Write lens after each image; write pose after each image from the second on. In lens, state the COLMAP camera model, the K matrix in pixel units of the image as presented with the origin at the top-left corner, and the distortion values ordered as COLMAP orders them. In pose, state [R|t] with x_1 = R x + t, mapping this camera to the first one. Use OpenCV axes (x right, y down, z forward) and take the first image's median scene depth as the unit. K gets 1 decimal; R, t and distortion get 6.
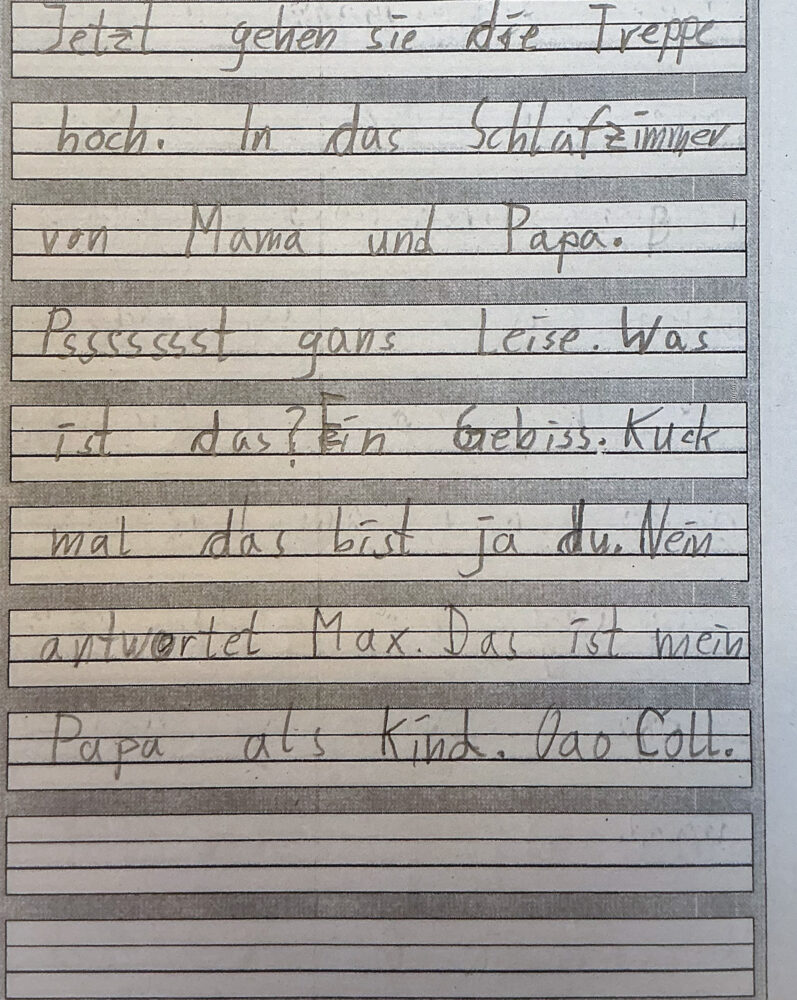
lens RADIAL K [[929.9, 0, 226.1], [0, 929.9, 519.9], [0, 0, 1]] dist [0.029629, -0.013160]
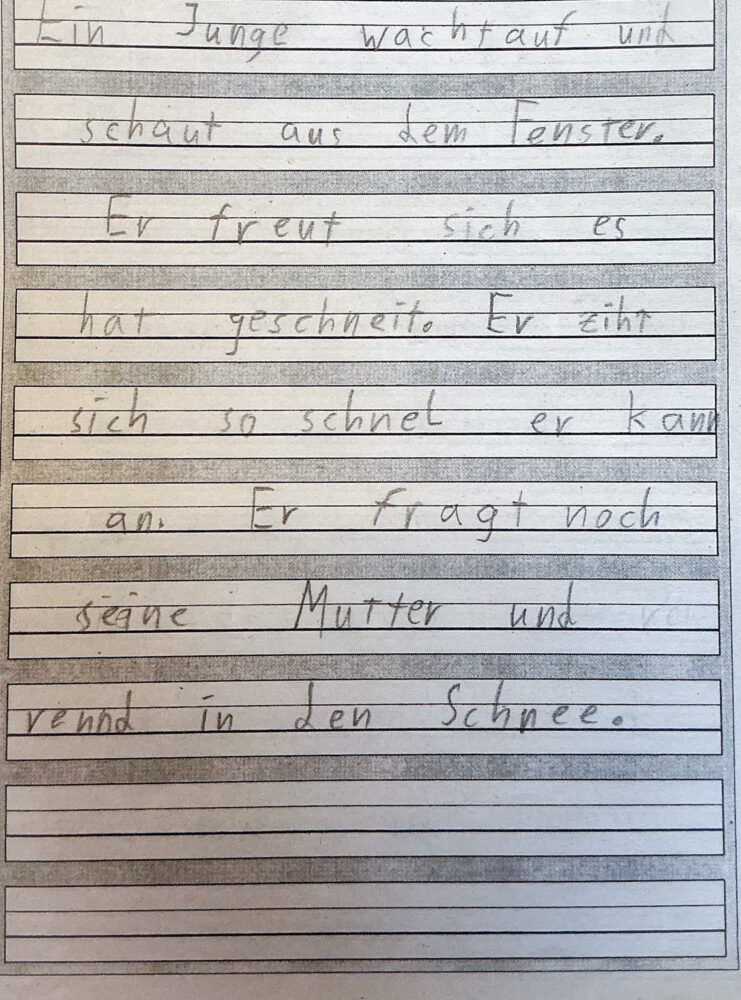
lens RADIAL K [[897.8, 0, 341.9], [0, 897.8, 482.8], [0, 0, 1]] dist [0.016944, -0.001773]
pose [[0.999975, 0.000058, 0.007047, 0.131606], [0.000045, 0.999894, -0.014578, -0.000736], [-0.007047, 0.014578, 0.999869, 0.000617]]
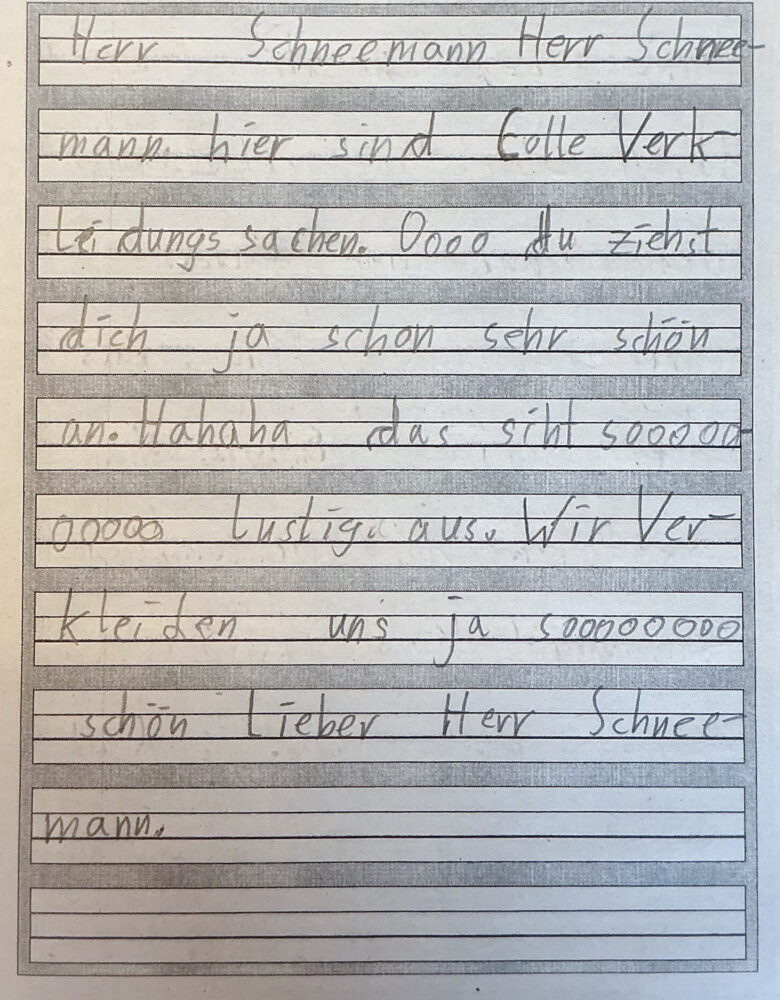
lens RADIAL K [[886.3, 0, 615.3], [0, 886.3, 508.7], [0, 0, 1]] dist [0.007250, 0.007913]
pose [[0.999989, 0.004160, -0.001948, 0.417134], [-0.004158, 0.999991, 0.001202, -0.001885], [0.001953, -0.001193, 0.999997, 0.001727]]
